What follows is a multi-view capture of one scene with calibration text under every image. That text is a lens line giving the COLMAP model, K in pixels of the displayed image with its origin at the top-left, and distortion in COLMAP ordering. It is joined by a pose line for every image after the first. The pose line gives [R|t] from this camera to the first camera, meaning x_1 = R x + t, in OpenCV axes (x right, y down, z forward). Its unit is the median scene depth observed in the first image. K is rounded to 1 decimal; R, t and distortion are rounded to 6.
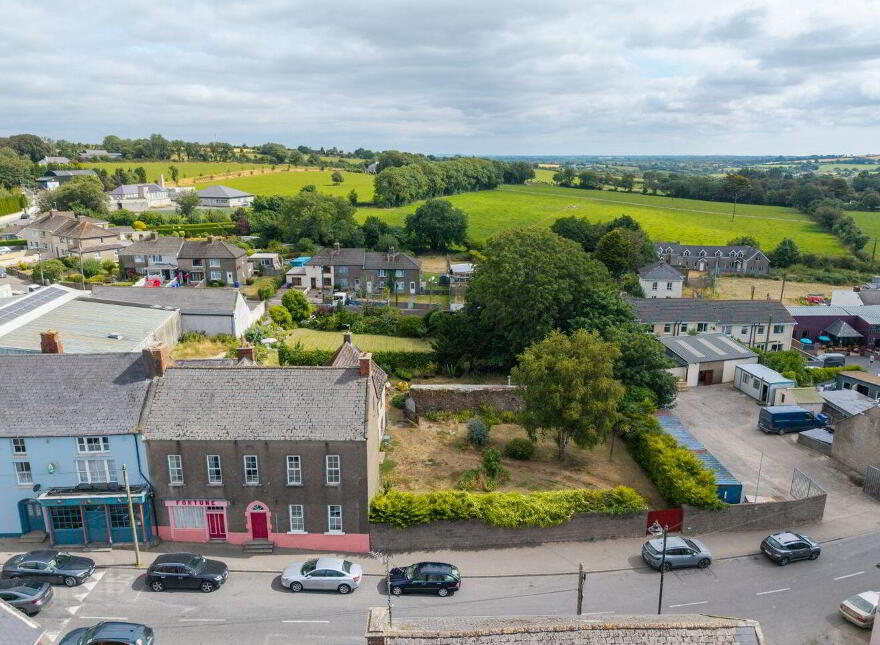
lens RADIAL K [[629.0, 0, 440.0], [0, 629.0, 322.5], [0, 0, 1]] dist [0.023152, -0.035410]
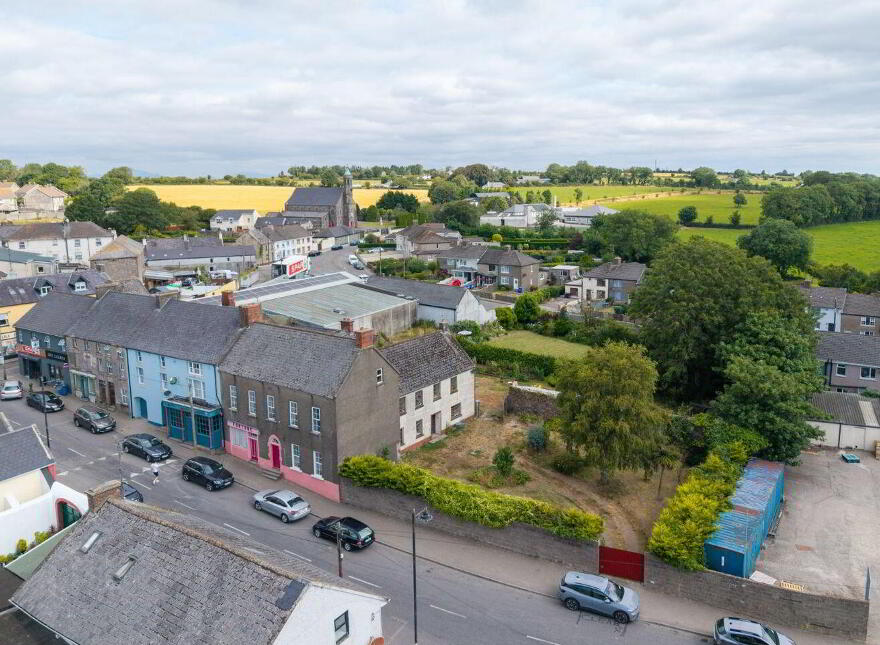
lens RADIAL K [[656.2, 0, 514.4], [0, 656.2, 281.8], [0, 0, 1]] dist [0.008735, -0.009613]
pose [[0.839734, 0.070395, -0.538415, 0.351981], [-0.127549, 0.989389, -0.069573, 0.007012], [0.527804, 0.127097, 0.839803, 0.058882]]
